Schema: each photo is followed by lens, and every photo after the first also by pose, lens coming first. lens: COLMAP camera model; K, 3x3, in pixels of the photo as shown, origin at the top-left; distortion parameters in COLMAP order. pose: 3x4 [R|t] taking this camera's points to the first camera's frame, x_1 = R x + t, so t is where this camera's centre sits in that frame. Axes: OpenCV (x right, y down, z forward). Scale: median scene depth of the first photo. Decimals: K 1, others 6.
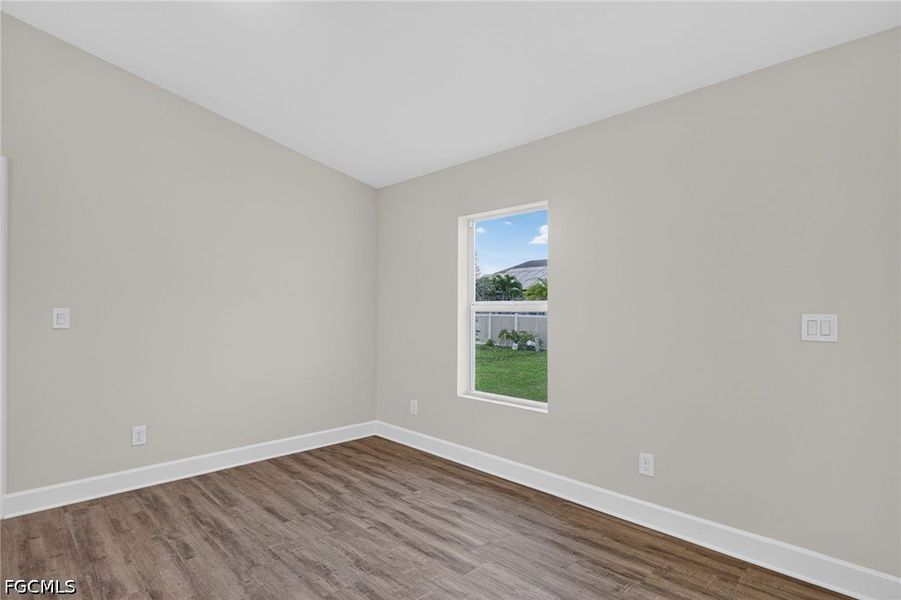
lens RADIAL K [[469.8, 0, 451.7], [0, 469.8, 301.8], [0, 0, 1]] dist [0.001010, -0.000083]
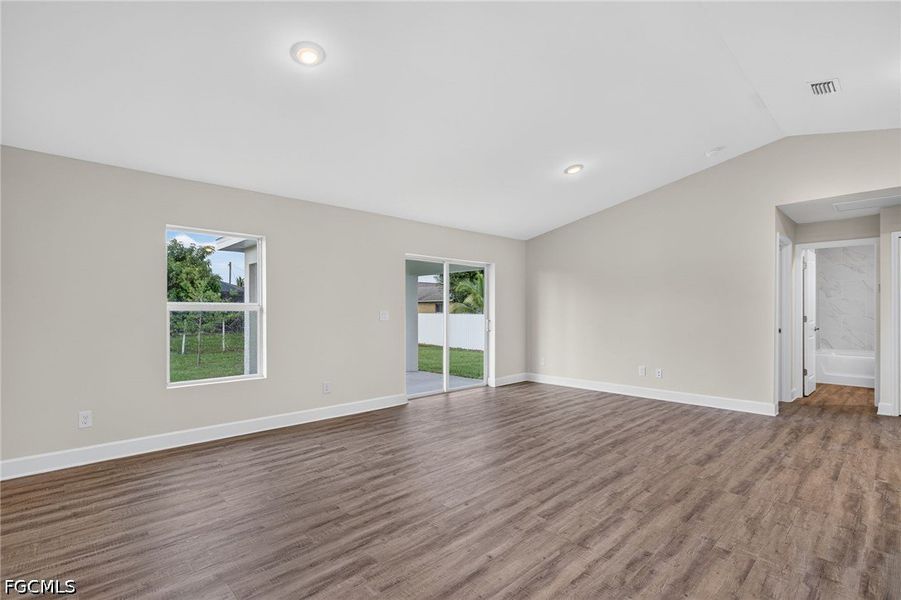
lens RADIAL K [[422.7, 0, 455.3], [0, 422.7, 311.7], [0, 0, 1]] dist [0.003784, 0.000168]
pose [[0.007115, -0.006866, 0.999951, -1.153065], [-0.013340, 0.999887, 0.006960, 0.006636], [-0.999886, -0.013389, 0.007023, 0.389406]]
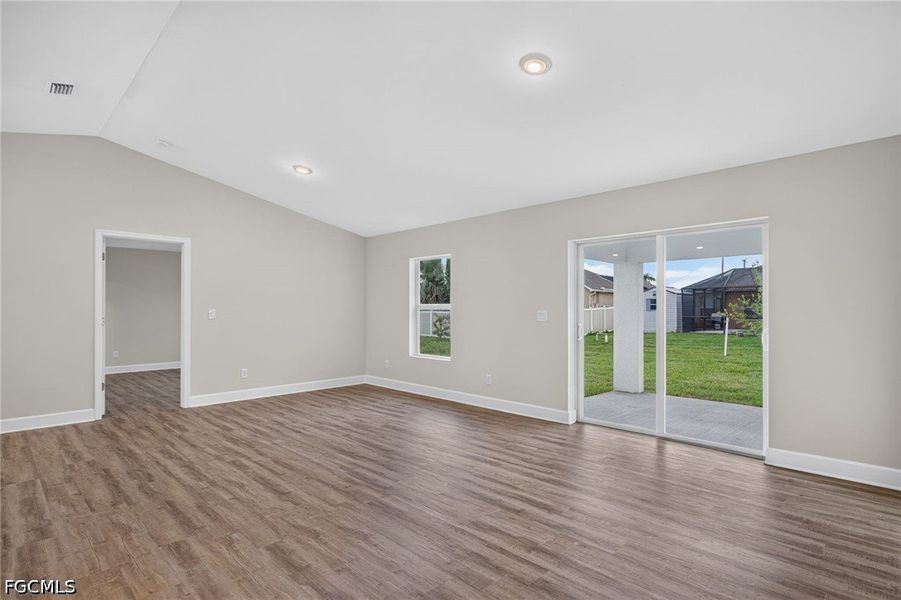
lens RADIAL K [[469.8, 0, 451.7], [0, 469.8, 301.8], [0, 0, 1]] dist [0.001010, -0.000083]
pose [[0.999966, -0.005376, 0.006200, 0.198029], [0.005382, 0.999985, -0.000998, -0.010064], [-0.006194, 0.001031, 0.999980, -0.989329]]
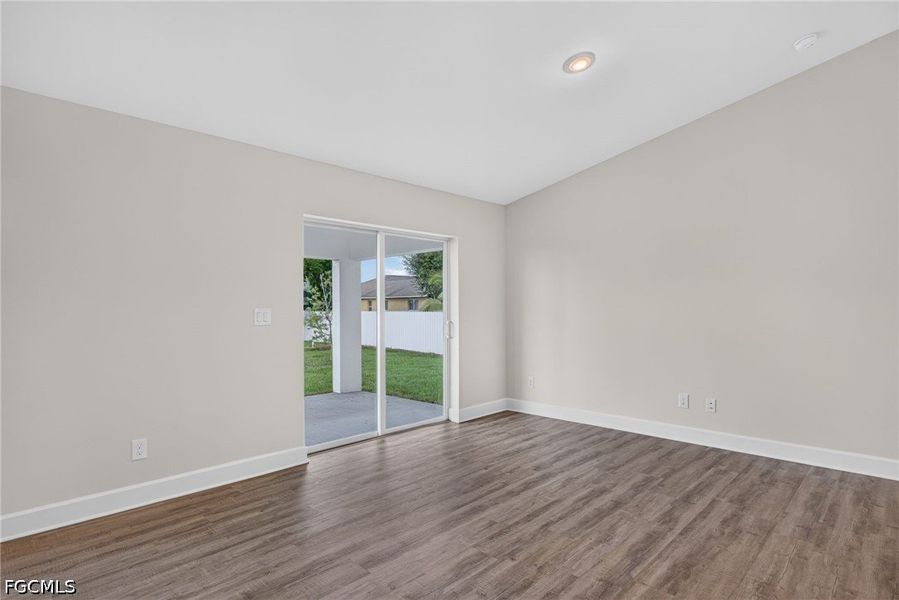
lens RADIAL K [[468.8, 0, 450.7], [0, 468.8, 301.8], [0, 0, 1]] dist [0.001010, -0.000083]
pose [[-0.025203, 0.008527, 0.999646, -0.588053], [-0.009142, 0.999920, -0.008760, 0.007488], [-0.999641, -0.009360, -0.025123, 0.268623]]
